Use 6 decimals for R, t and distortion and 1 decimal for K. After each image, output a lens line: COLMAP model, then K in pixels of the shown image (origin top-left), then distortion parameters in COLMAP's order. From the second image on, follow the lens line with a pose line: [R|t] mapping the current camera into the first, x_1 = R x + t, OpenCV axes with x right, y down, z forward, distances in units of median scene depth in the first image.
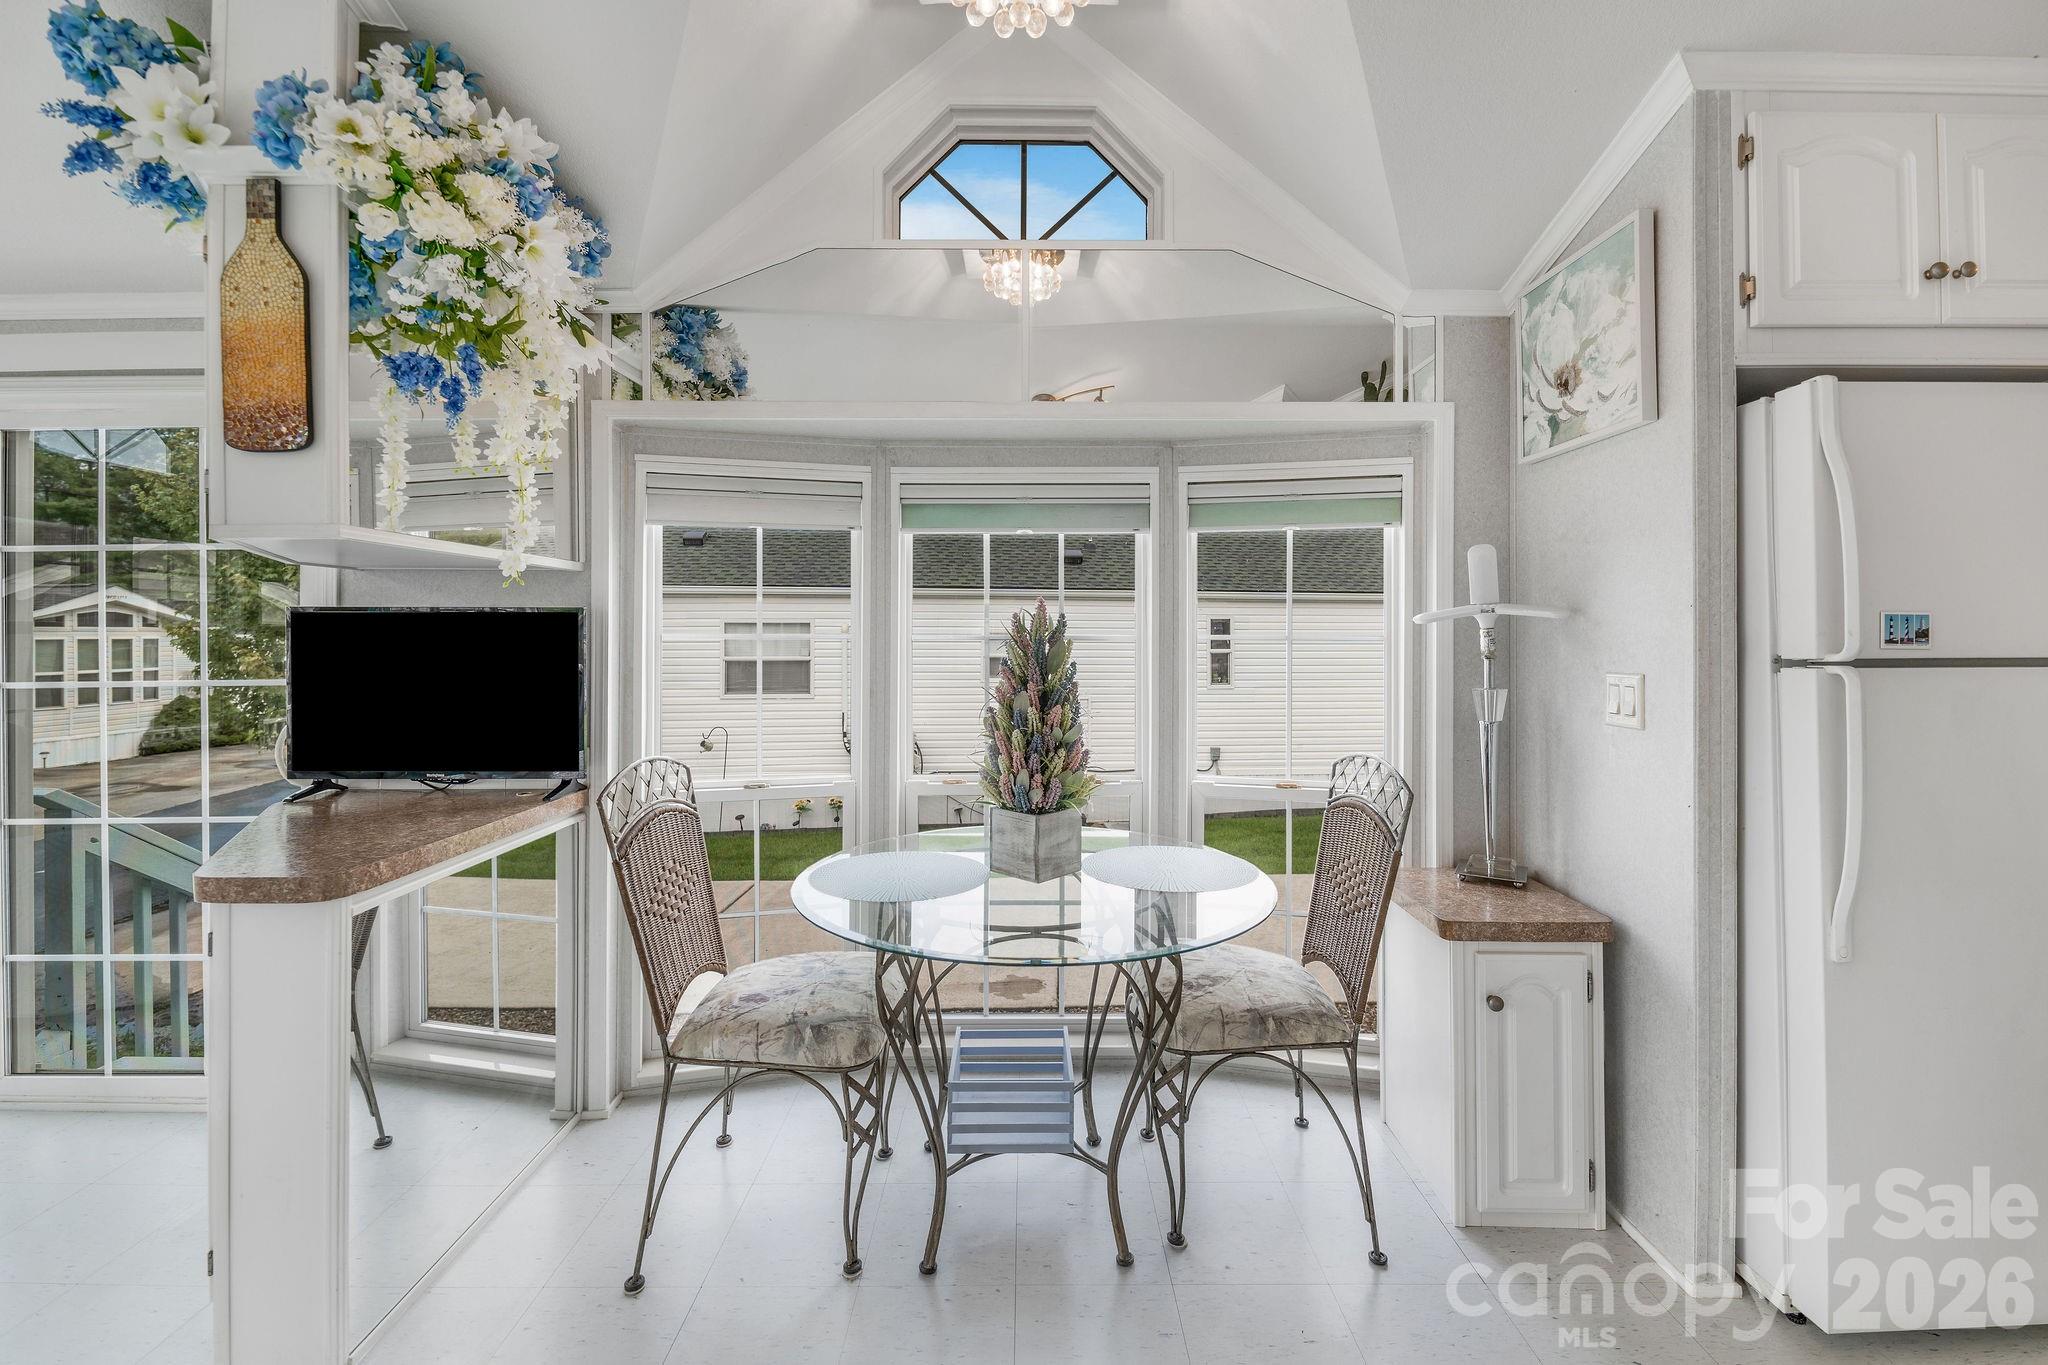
lens RADIAL K [[849.4, 0, 1050.5], [0, 849.4, 636.5], [0, 0, 1]] dist [0.030368, -0.020091]
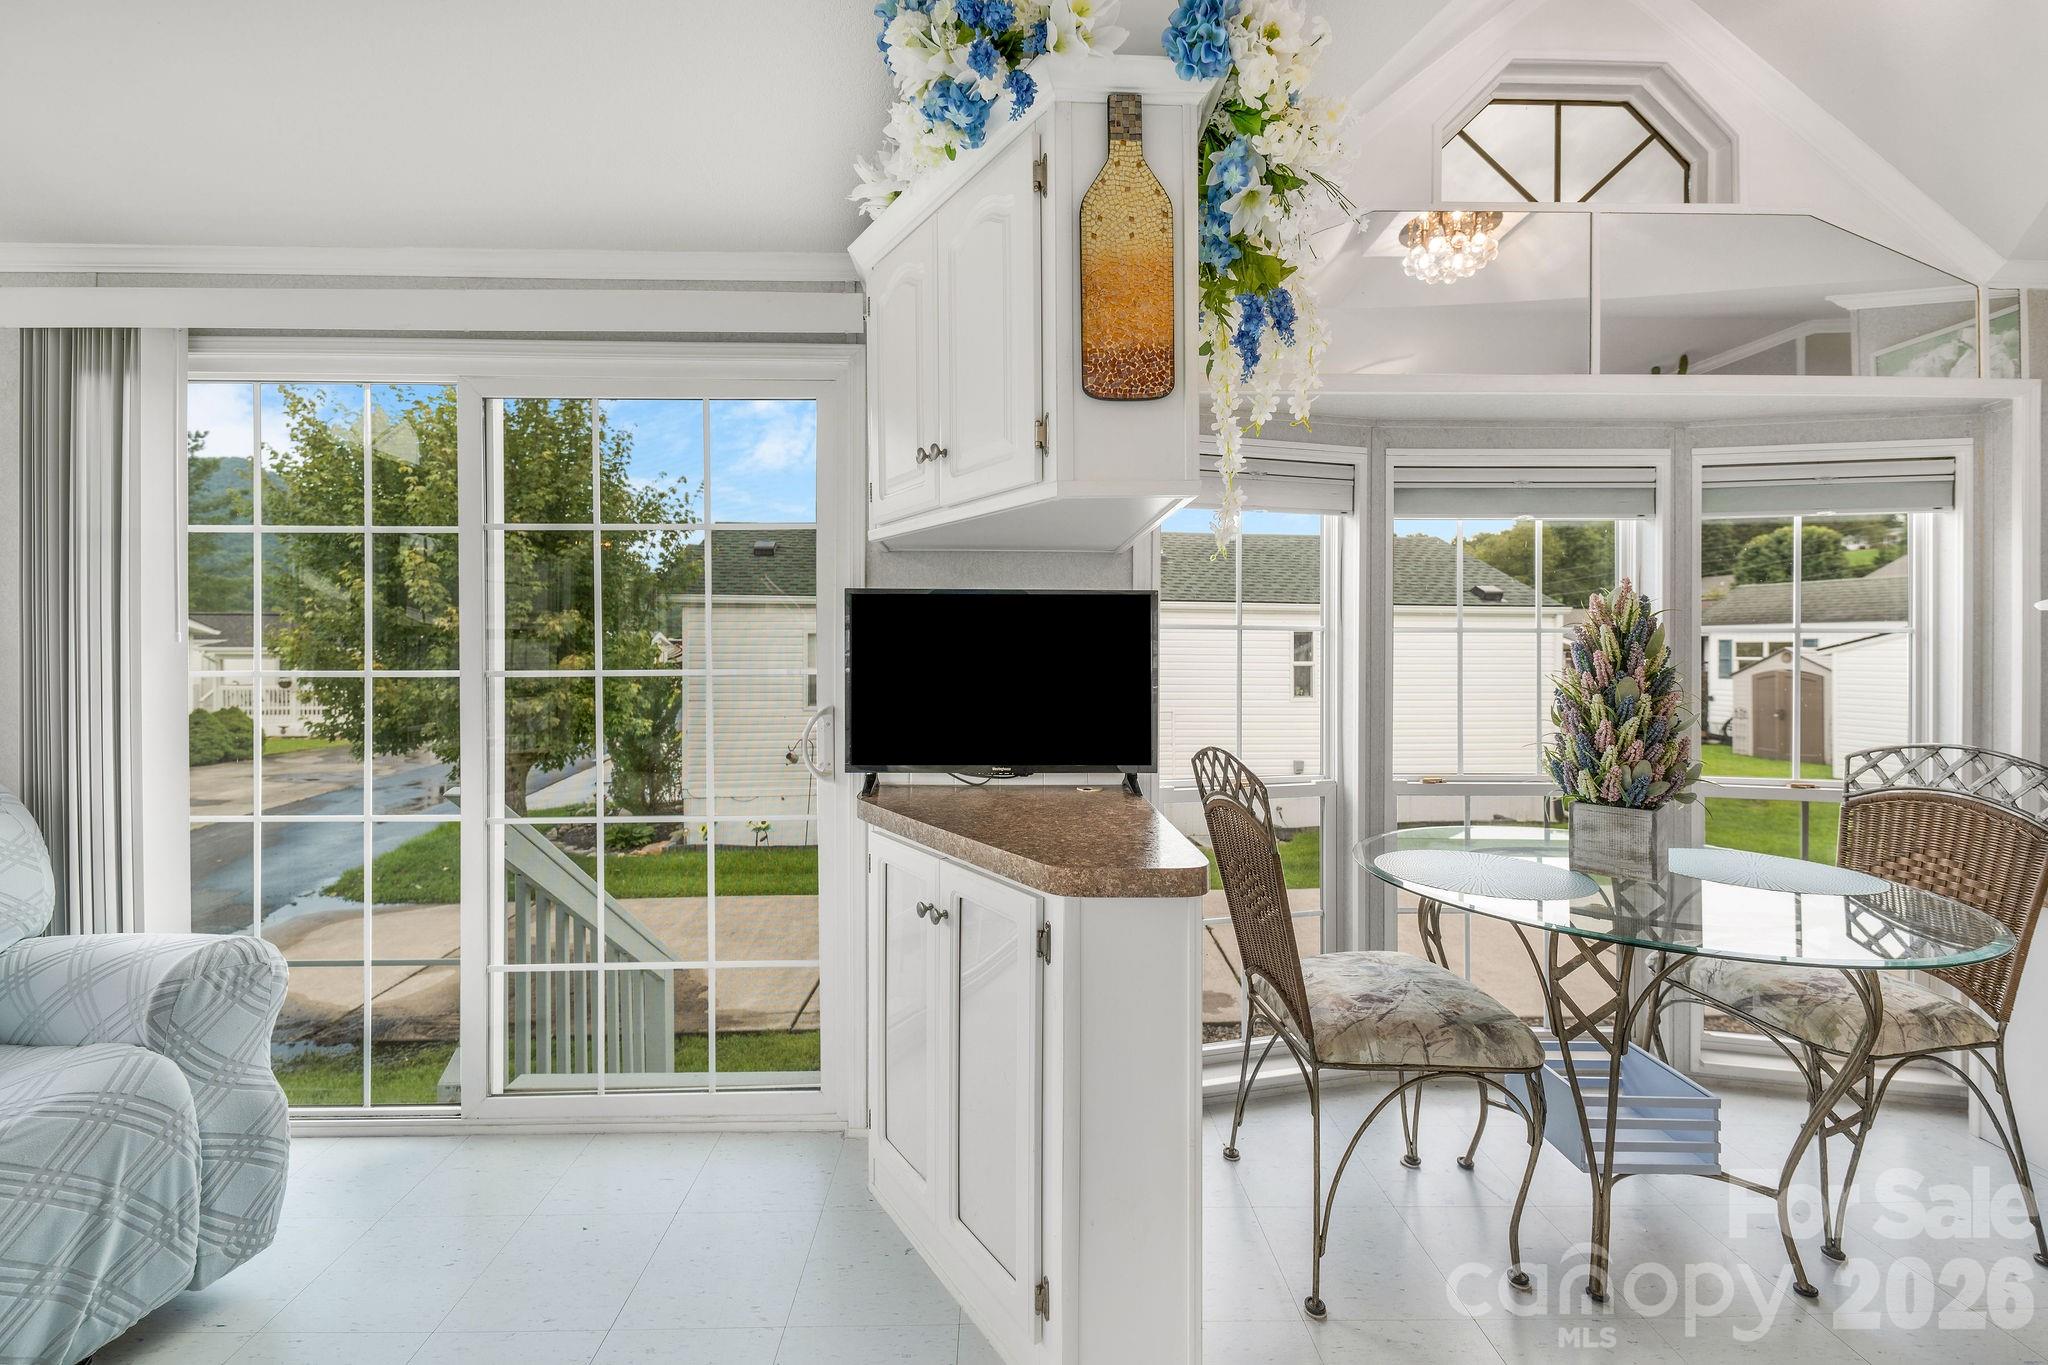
lens RADIAL K [[851.7, 0, 1031.7], [0, 851.7, 670.3], [0, 0, 1]] dist [0.009712, -0.000604]
pose [[0.999710, 0.001144, 0.024042, -0.635194], [-0.001577, 0.999837, 0.017984, 0.033346], [-0.024017, -0.018017, 0.999549, 0.056521]]
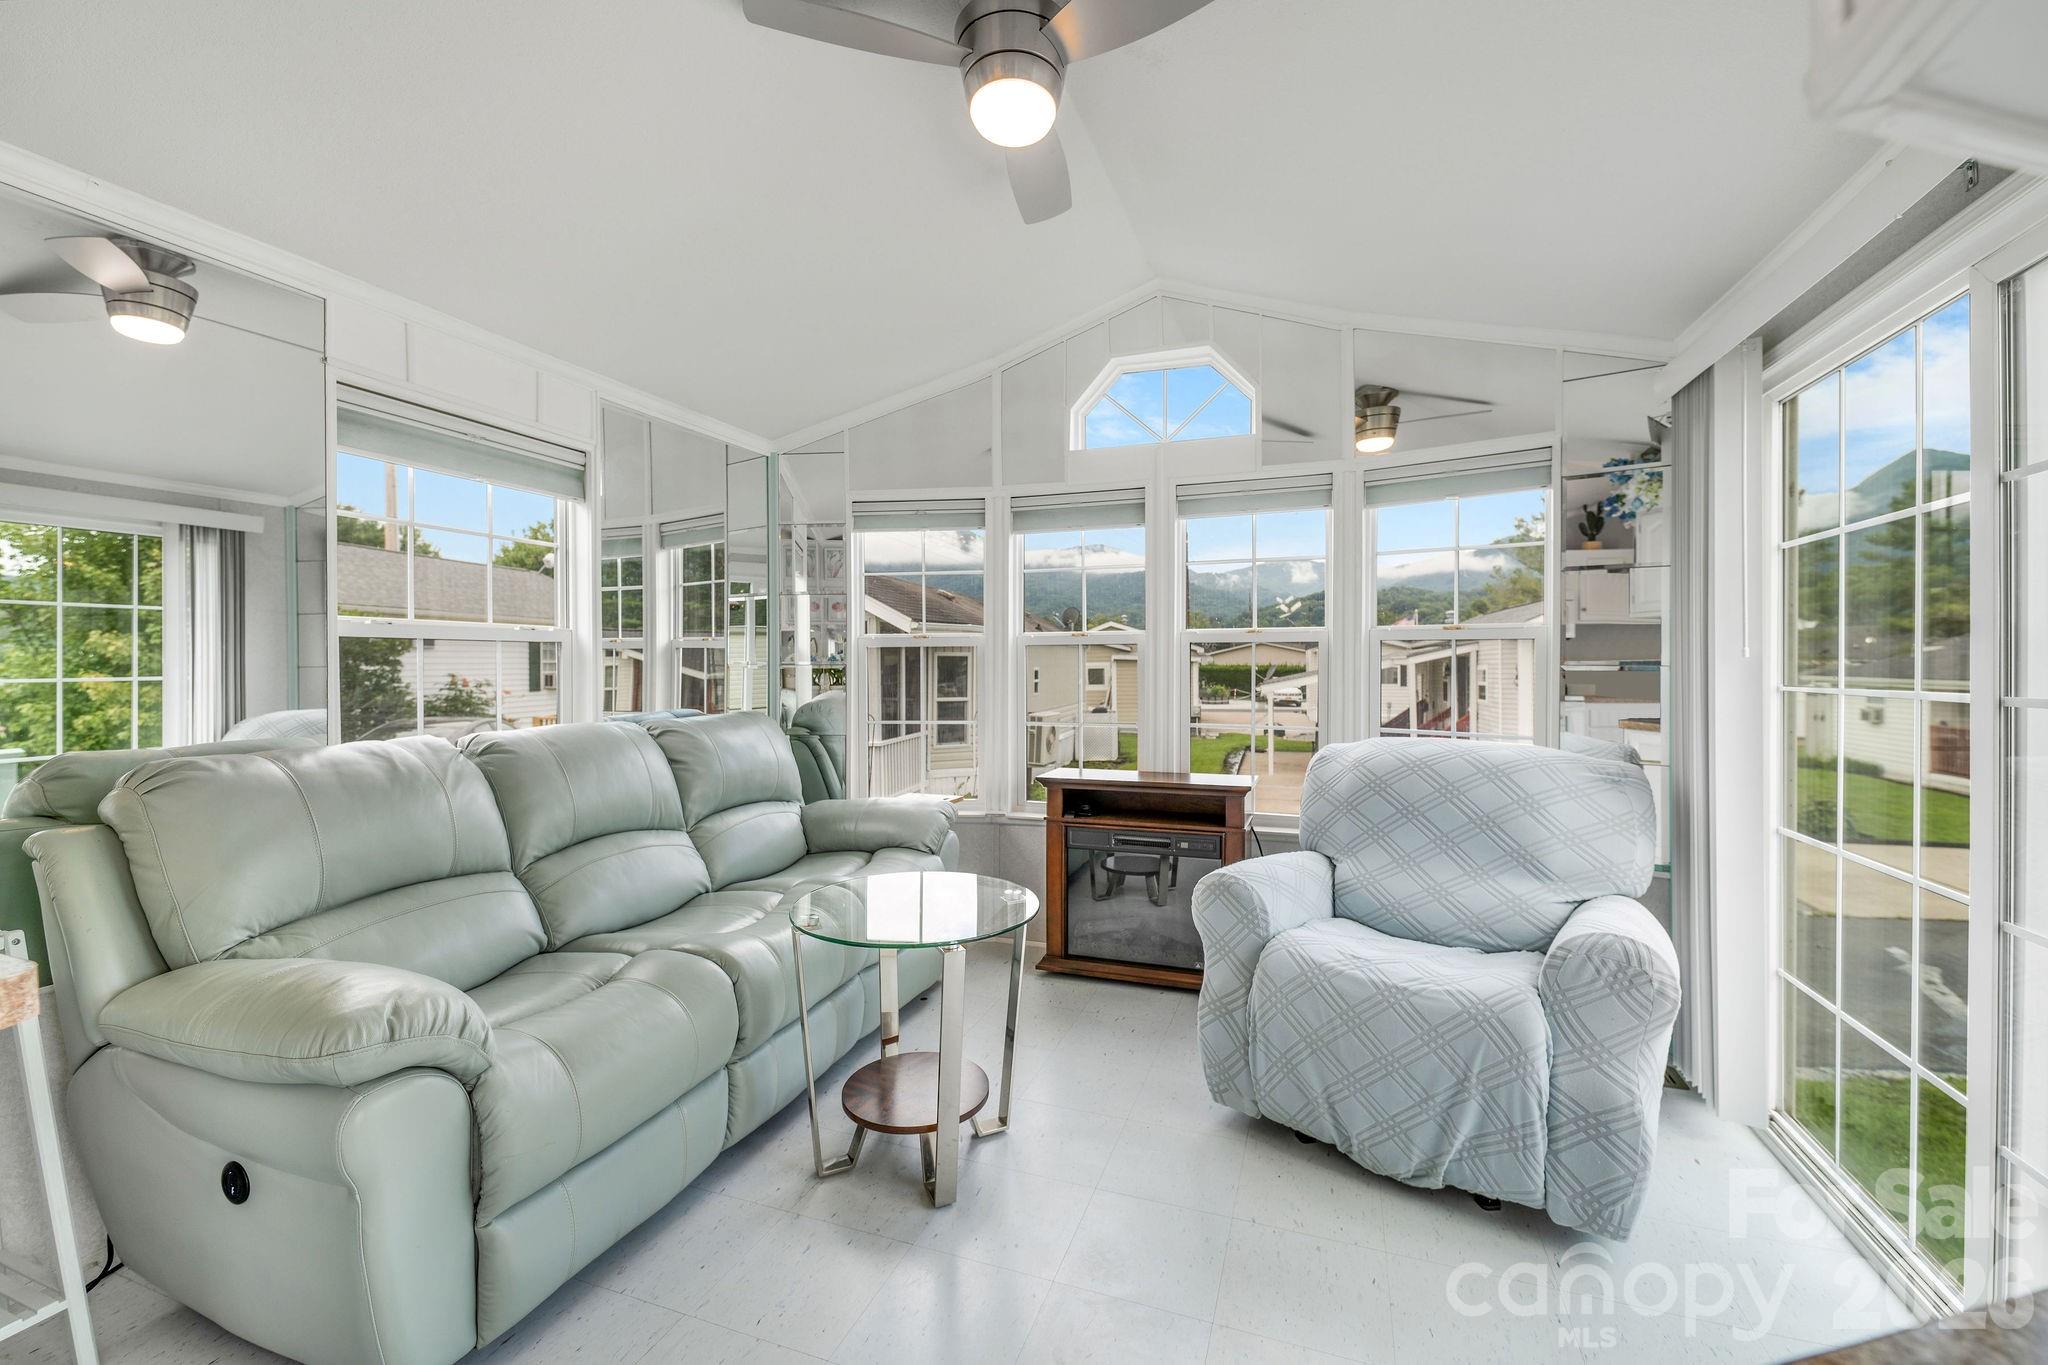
lens RADIAL K [[819.6, 0, 1033.5], [0, 819.6, 668.6], [0, 0, 1]] dist [0.007148, -0.000349]
pose [[-0.348161, 0.007010, -0.937409, -0.421088], [-0.005524, 0.999939, 0.009529, 0.029786], [0.937418, 0.008495, -0.348101, 0.539977]]
